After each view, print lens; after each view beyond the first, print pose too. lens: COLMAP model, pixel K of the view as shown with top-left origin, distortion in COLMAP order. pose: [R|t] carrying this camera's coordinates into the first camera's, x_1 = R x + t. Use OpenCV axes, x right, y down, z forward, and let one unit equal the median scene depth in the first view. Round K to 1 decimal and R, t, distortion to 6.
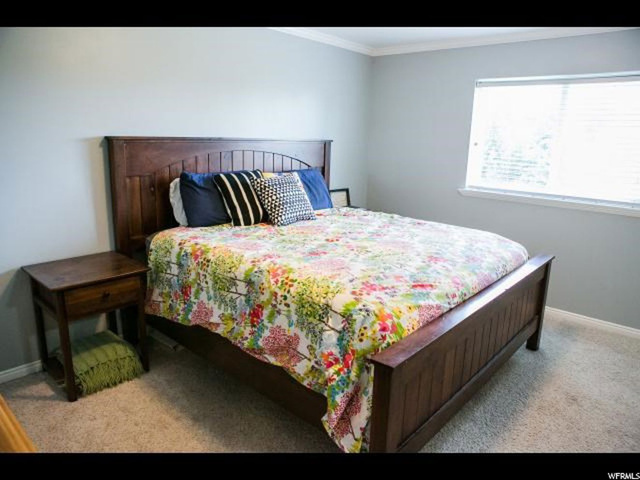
lens RADIAL K [[436.9, 0, 320.0], [0, 436.9, 240.0], [0, 0, 1]] dist [-0.105113, 0.072661]
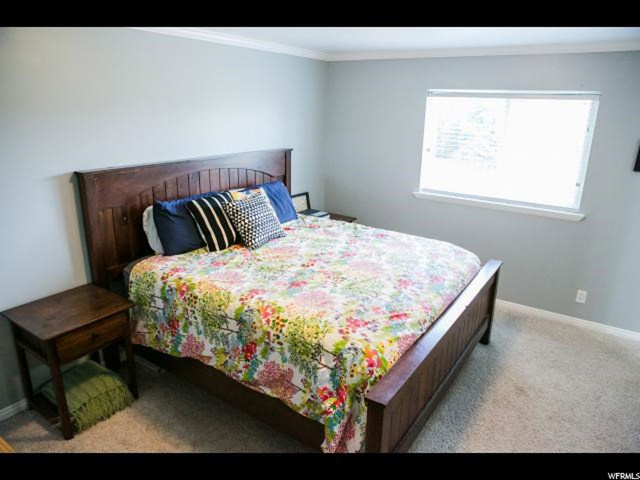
lens RADIAL K [[436.9, 0, 320.0], [0, 436.9, 240.0], [0, 0, 1]] dist [-0.105113, 0.072661]
pose [[0.990988, -0.049410, 0.124506, -0.077690], [0.040864, 0.996690, 0.070284, -0.144489], [-0.127566, -0.064563, 0.989726, -0.065044]]
